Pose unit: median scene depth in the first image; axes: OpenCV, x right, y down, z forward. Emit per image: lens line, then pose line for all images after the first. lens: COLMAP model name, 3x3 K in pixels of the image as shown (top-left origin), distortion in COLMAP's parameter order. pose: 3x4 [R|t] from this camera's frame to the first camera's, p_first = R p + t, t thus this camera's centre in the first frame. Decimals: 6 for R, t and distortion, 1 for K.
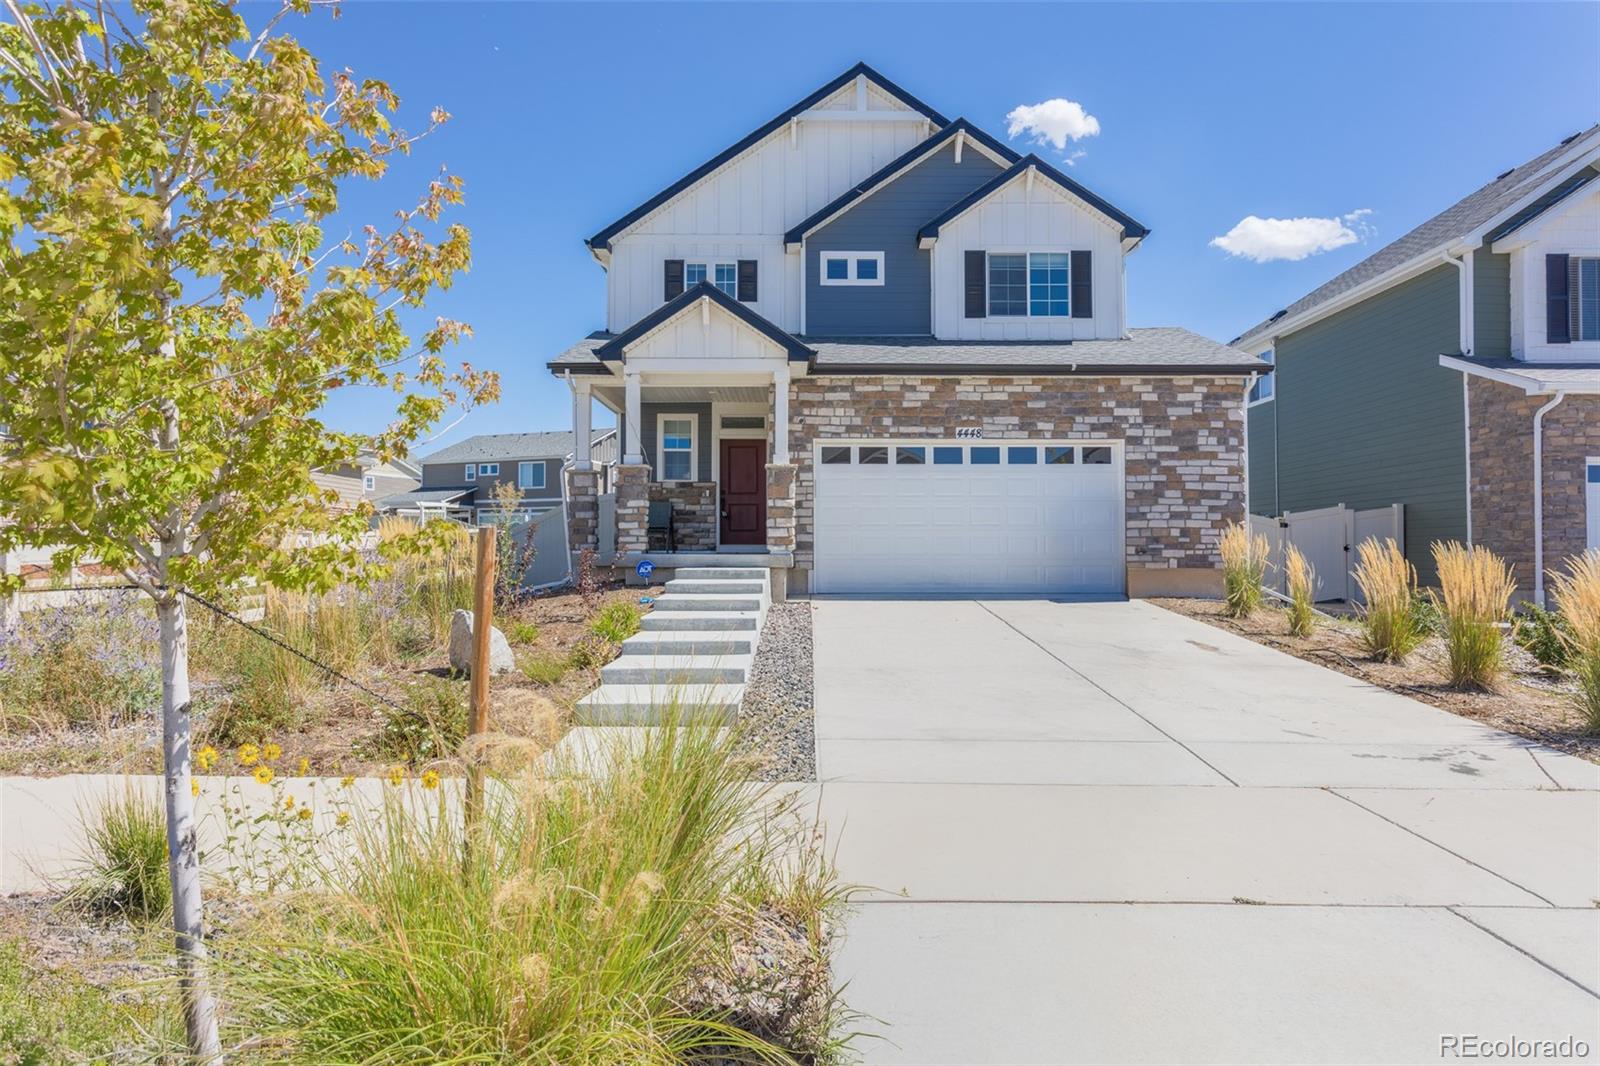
lens RADIAL K [[880.2, 0, 802.5], [0, 880.2, 519.5], [0, 0, 1]] dist [-0.000983, -0.000256]
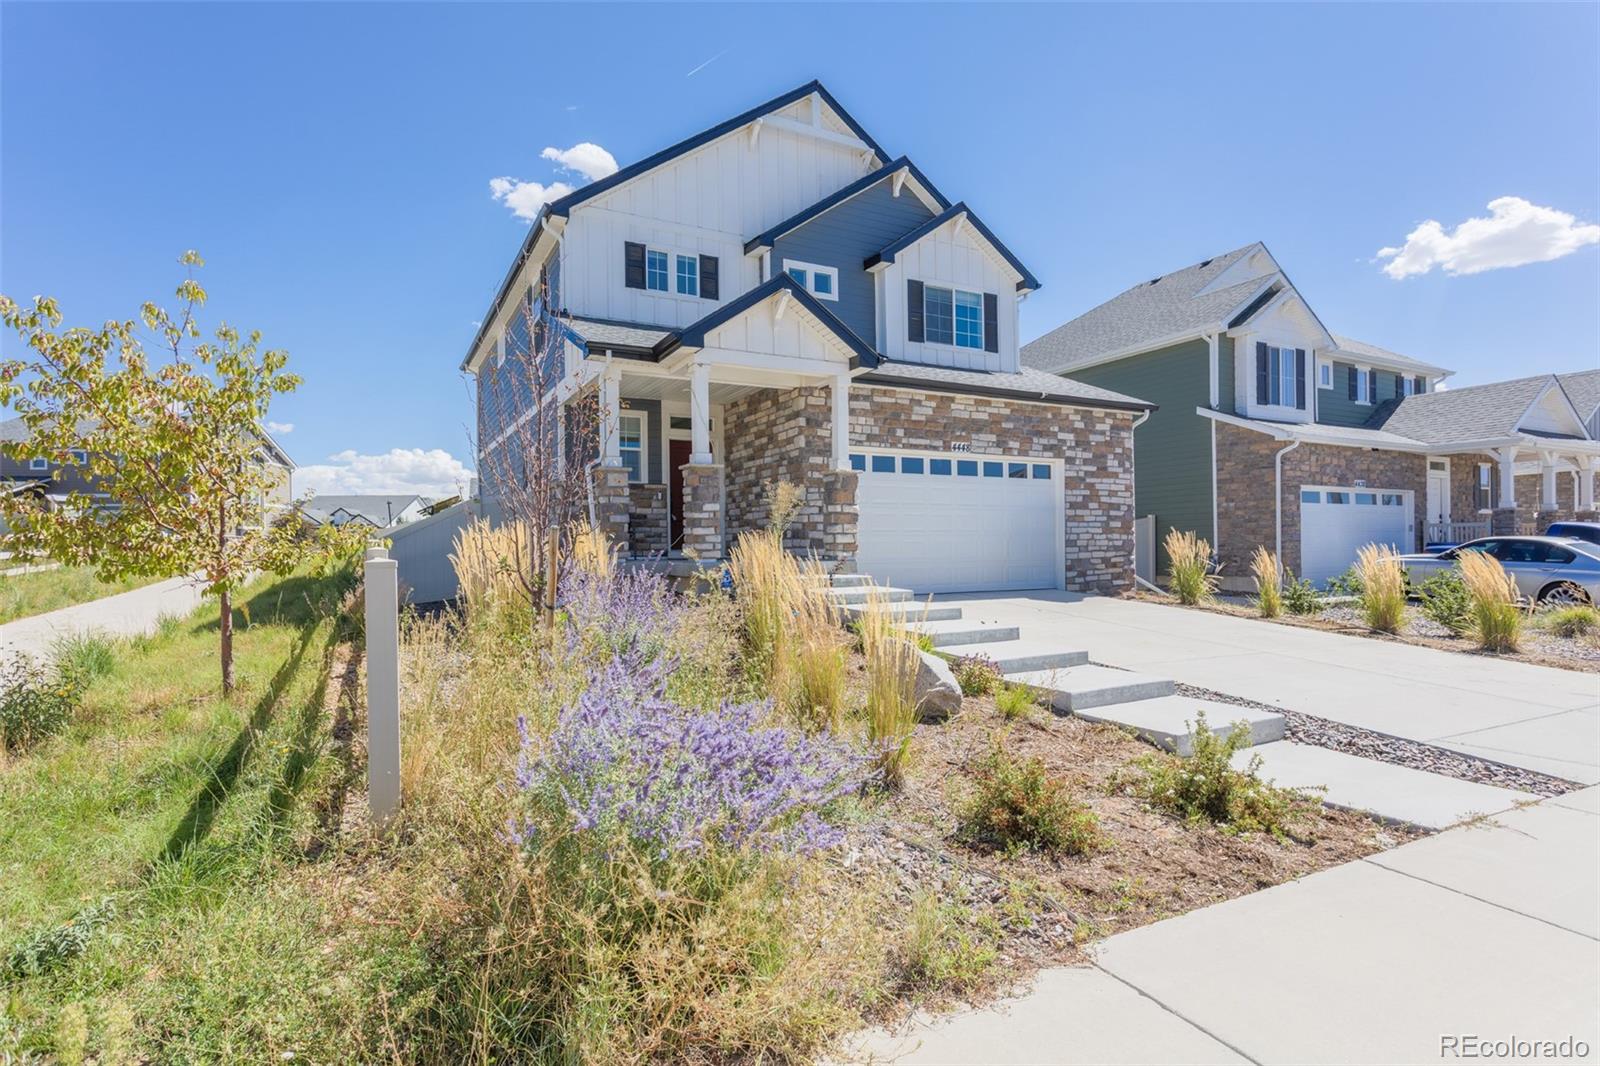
lens RADIAL K [[791.3, 0, 810.3], [0, 791.3, 532.4], [0, 0, 1]] dist [0.001482, 0.000716]
pose [[0.891055, 0.001173, 0.453893, -0.422486], [-0.007600, 0.999895, 0.012336, -0.002612], [-0.453831, -0.014441, 0.890971, 0.200643]]
